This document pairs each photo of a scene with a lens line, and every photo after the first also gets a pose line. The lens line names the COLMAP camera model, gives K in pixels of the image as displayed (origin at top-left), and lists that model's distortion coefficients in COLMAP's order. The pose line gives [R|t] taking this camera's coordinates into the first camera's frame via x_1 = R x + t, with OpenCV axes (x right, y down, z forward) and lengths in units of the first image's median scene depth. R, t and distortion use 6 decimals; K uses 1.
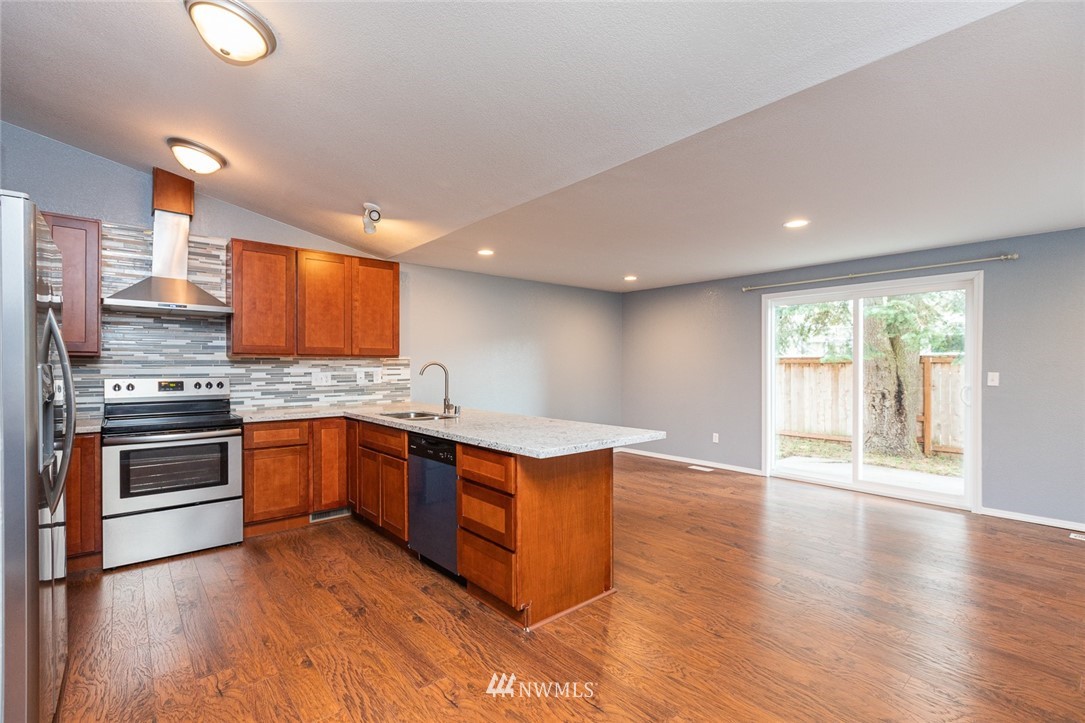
lens RADIAL K [[492.1, 0, 540.3], [0, 492.1, 360.7], [0, 0, 1]] dist [-0.001027, -0.000340]
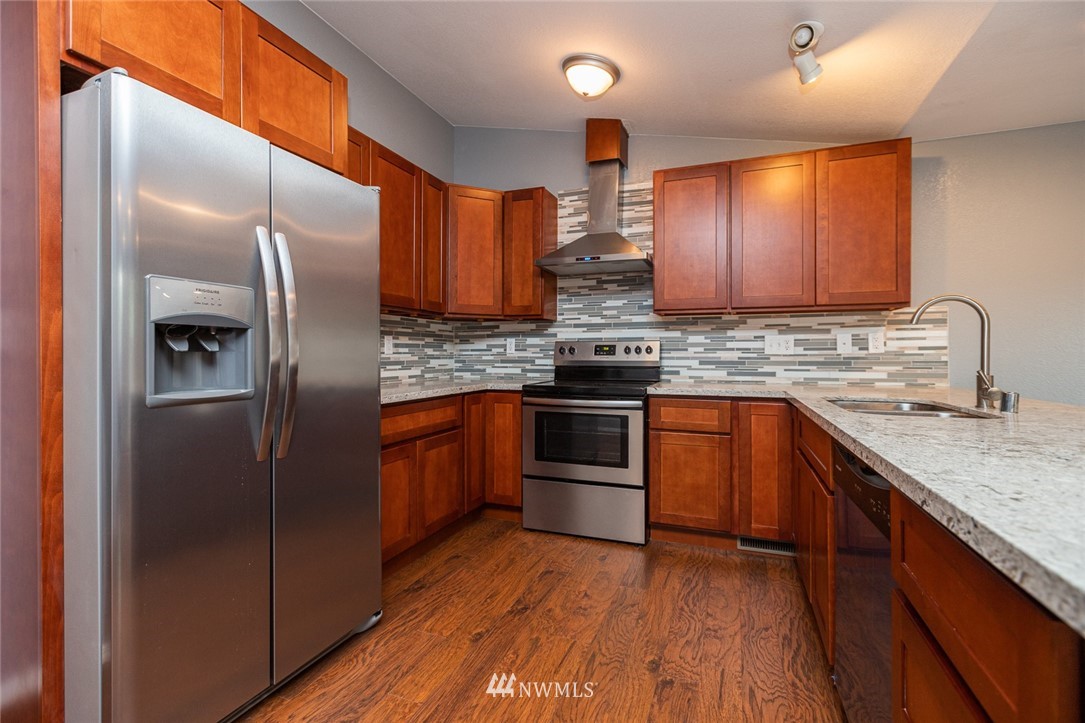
lens RADIAL K [[492.1, 0, 545.1], [0, 492.1, 352.6], [0, 0, 1]] dist [-0.001027, -0.000340]
pose [[0.475737, -0.004006, -0.879578, 0.011357], [0.007191, 0.999974, -0.000666, 0.053149], [0.879558, -0.006008, 0.475753, 0.435107]]
